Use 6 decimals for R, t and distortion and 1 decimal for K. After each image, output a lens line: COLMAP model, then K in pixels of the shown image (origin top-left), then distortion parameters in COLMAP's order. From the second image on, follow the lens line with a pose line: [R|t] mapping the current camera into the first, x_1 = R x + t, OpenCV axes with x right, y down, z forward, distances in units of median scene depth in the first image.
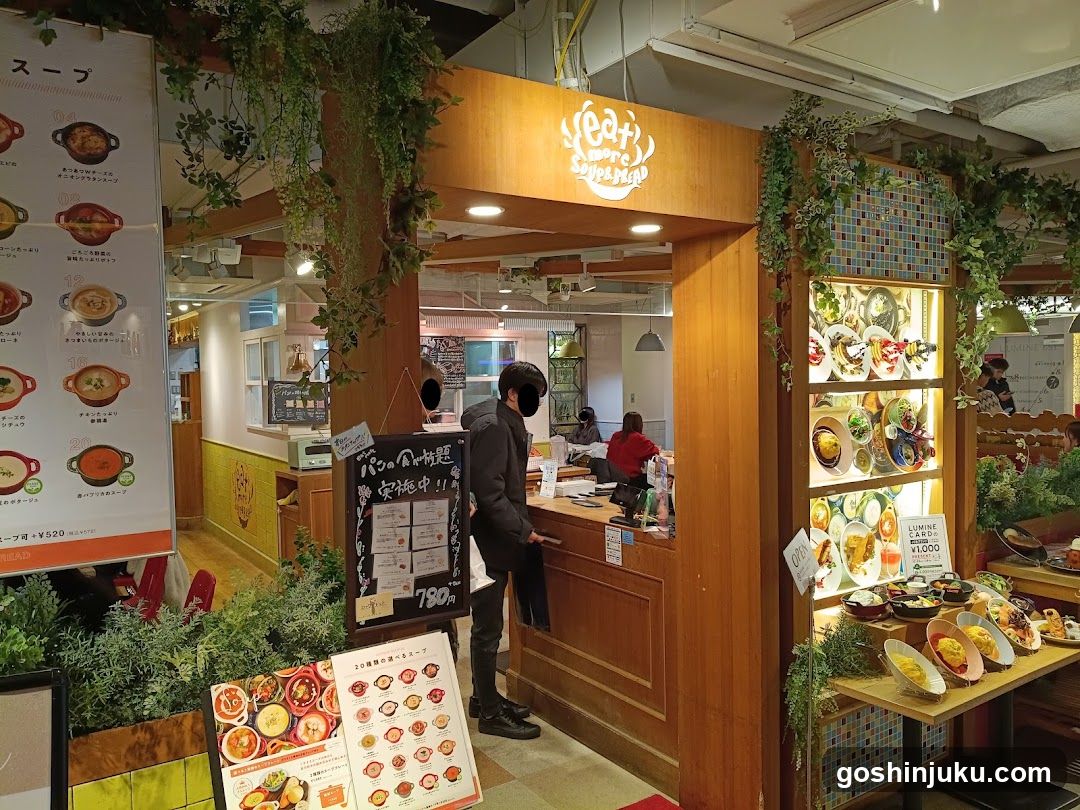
lens RADIAL K [[810.6, 0, 542.1], [0, 810.6, 408.2], [0, 0, 1]] dist [0.025504, -0.002935]
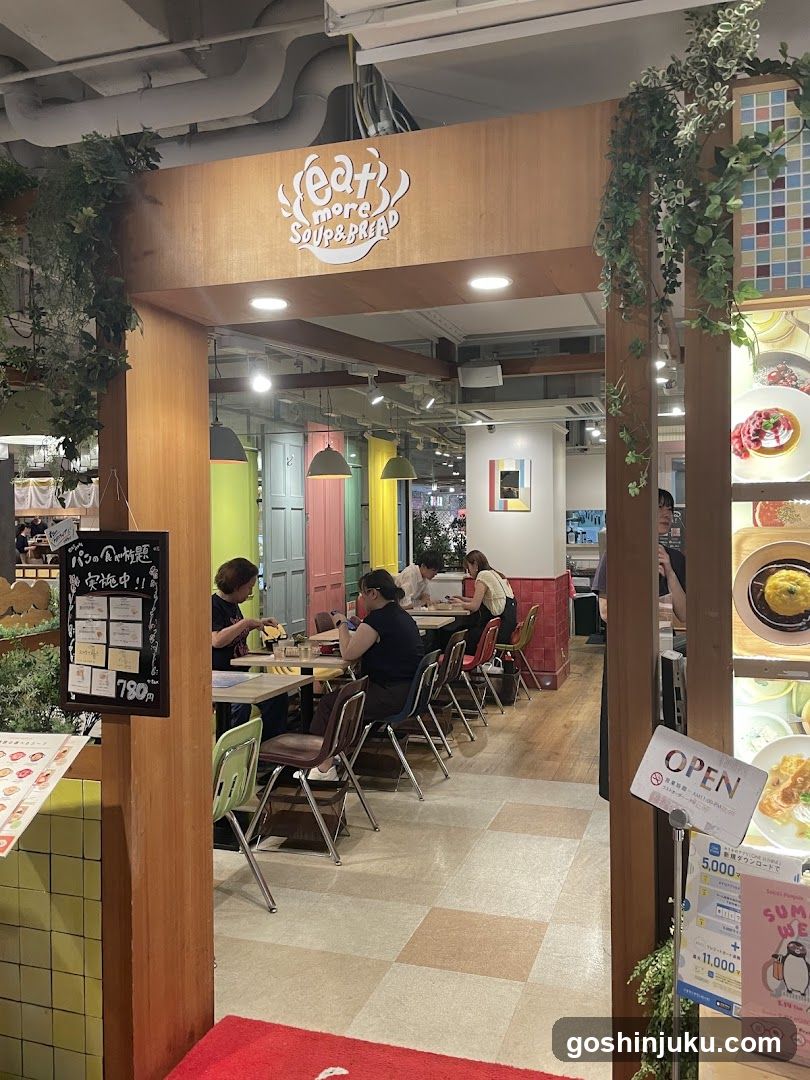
lens RADIAL K [[896.1, 0, 410.7], [0, 896.1, 533.8], [0, 0, 1]] dist [0.064254, -0.058876]
pose [[0.617325, 0.024346, -0.786331, 0.974208], [-0.034165, 0.999408, 0.004121, 0.015832], [0.785966, 0.024321, 0.617791, 0.554840]]
